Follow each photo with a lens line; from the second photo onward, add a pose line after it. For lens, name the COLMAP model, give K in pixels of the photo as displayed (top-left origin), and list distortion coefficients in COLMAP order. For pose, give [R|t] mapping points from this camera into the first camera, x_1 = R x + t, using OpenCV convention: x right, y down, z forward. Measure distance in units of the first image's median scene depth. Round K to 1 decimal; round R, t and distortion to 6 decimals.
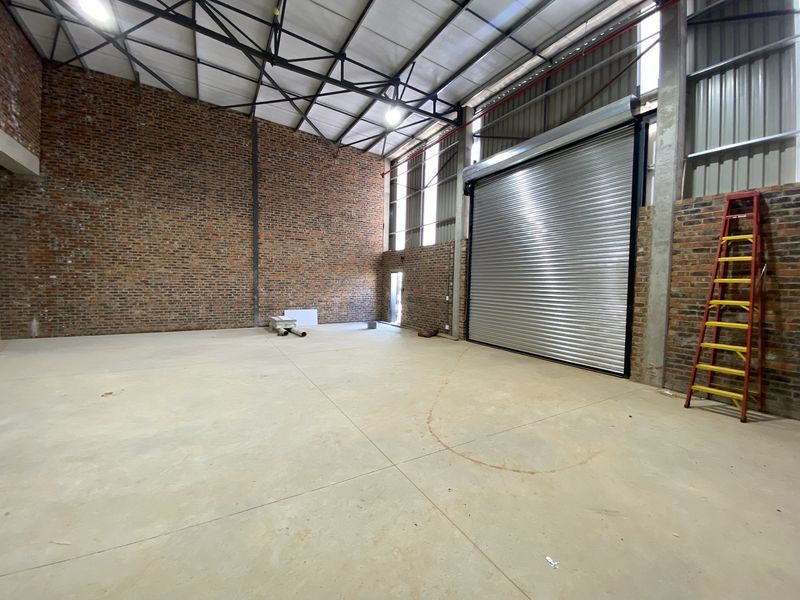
lens RADIAL K [[322.7, 0, 399.2], [0, 322.7, 300.2], [0, 0, 1]] dist [0.002830, -0.012835]
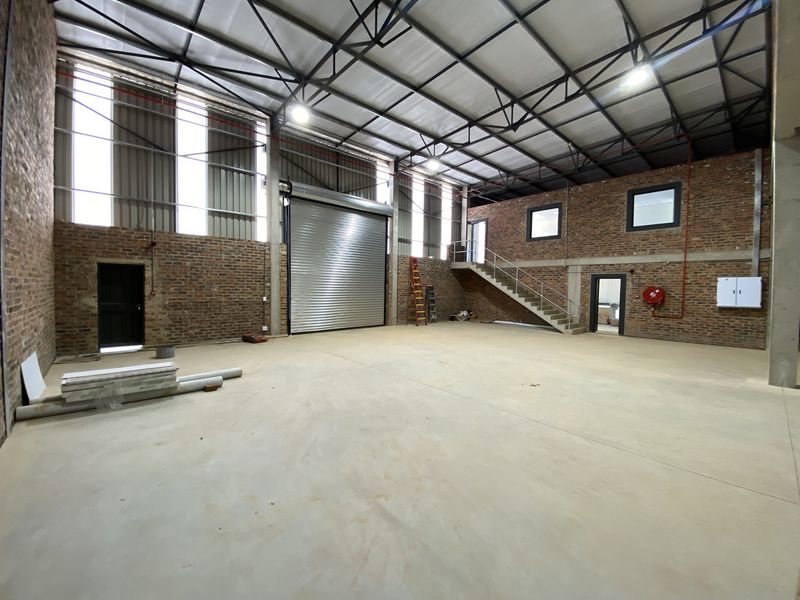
lens RADIAL K [[322.7, 0, 395.2], [0, 322.7, 296.5], [0, 0, 1]] dist [0.002830, -0.012835]
pose [[-0.186709, -0.050754, 0.981103, -0.910064], [0.032899, 0.997781, 0.057877, -0.058336], [-0.981864, 0.043084, -0.184625, 0.792374]]
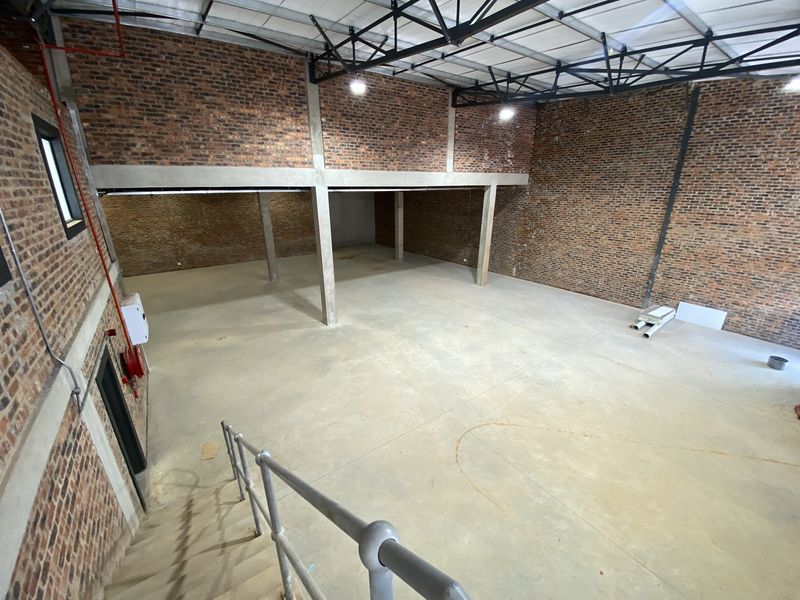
lens RADIAL K [[322.7, 0, 397.3], [0, 322.7, 302.4], [0, 0, 1]] dist [0.002830, -0.012835]
pose [[0.079270, 0.319829, -0.944153, 0.536471], [-0.046015, 0.947298, 0.317031, -0.264704], [0.995791, 0.018314, 0.089809, 0.136526]]
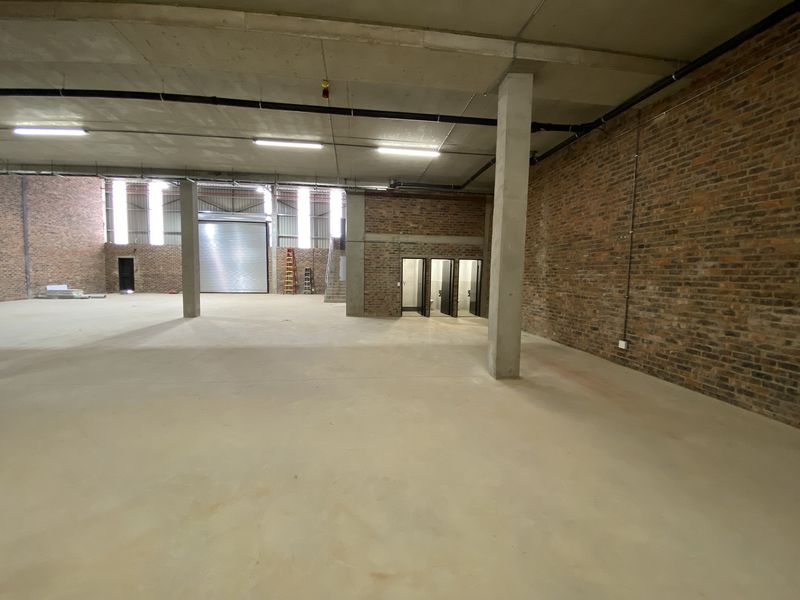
lens RADIAL K [[322.7, 0, 397.7], [0, 322.7, 302.8], [0, 0, 1]] dist [0.002830, -0.012835]
pose [[0.396942, -0.097957, 0.912602, -1.188335], [0.035310, 0.995182, 0.091463, 0.038926], [-0.917164, -0.004082, 0.398488, -1.036957]]
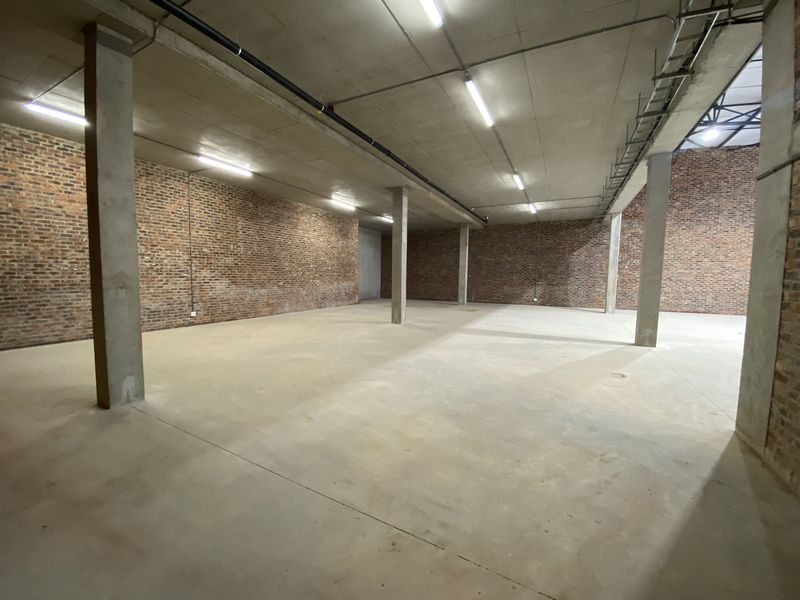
lens RADIAL K [[322.7, 0, 393.1], [0, 322.7, 297.4], [0, 0, 1]] dist [0.002830, -0.012835]
pose [[0.525100, 0.046819, -0.849752, -0.171854], [-0.045763, 0.998594, 0.026741, 0.051356], [0.849809, 0.024846, 0.526504, -0.915722]]
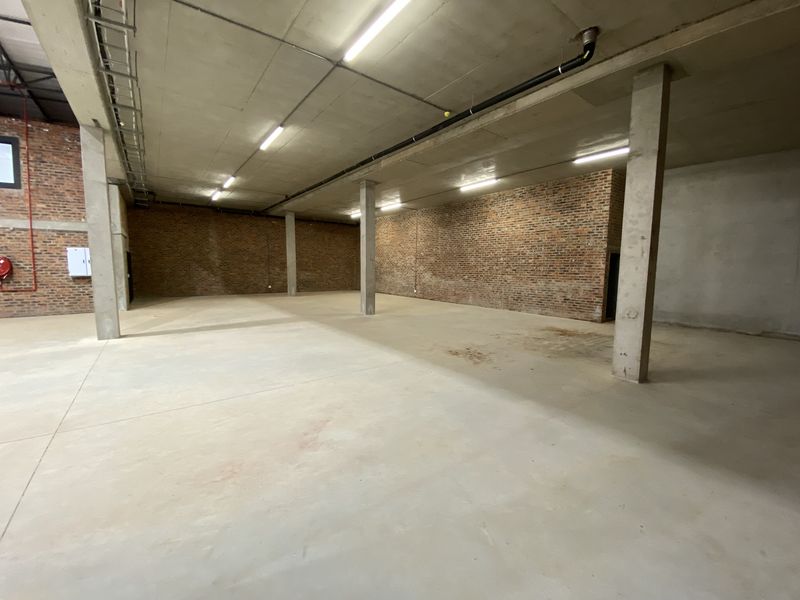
lens RADIAL K [[322.7, 0, 400.0], [0, 322.7, 300.3], [0, 0, 1]] dist [0.002830, -0.012835]
pose [[-0.993394, -0.018452, -0.113258, -1.051328], [-0.035515, 0.987966, 0.150542, -0.051128], [0.109117, 0.153569, -0.982095, 0.750395]]
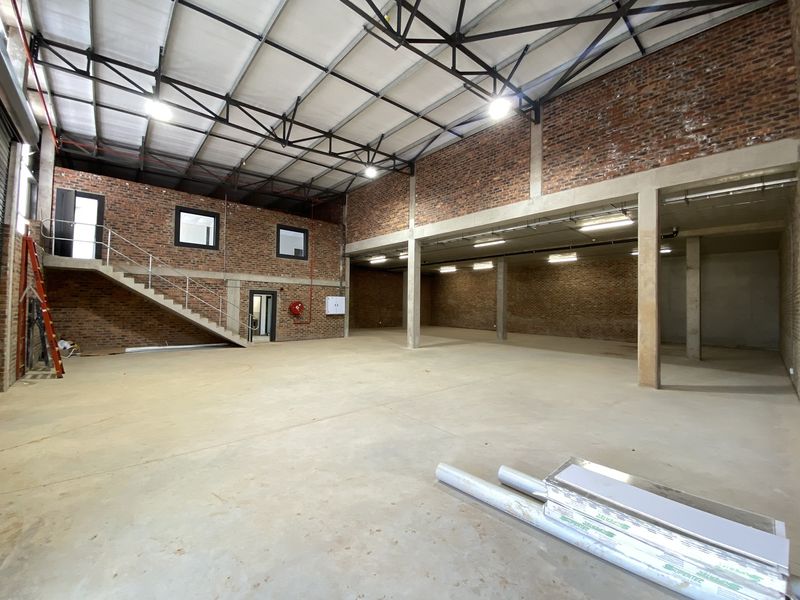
lens RADIAL K [[322.7, 0, 395.5], [0, 322.7, 301.1], [0, 0, 1]] dist [0.002830, -0.012835]
pose [[-0.982781, -0.038797, -0.180656, -0.175551], [-0.045268, 0.998468, 0.031834, -0.070147], [0.179144, 0.039464, -0.983031, 1.260802]]
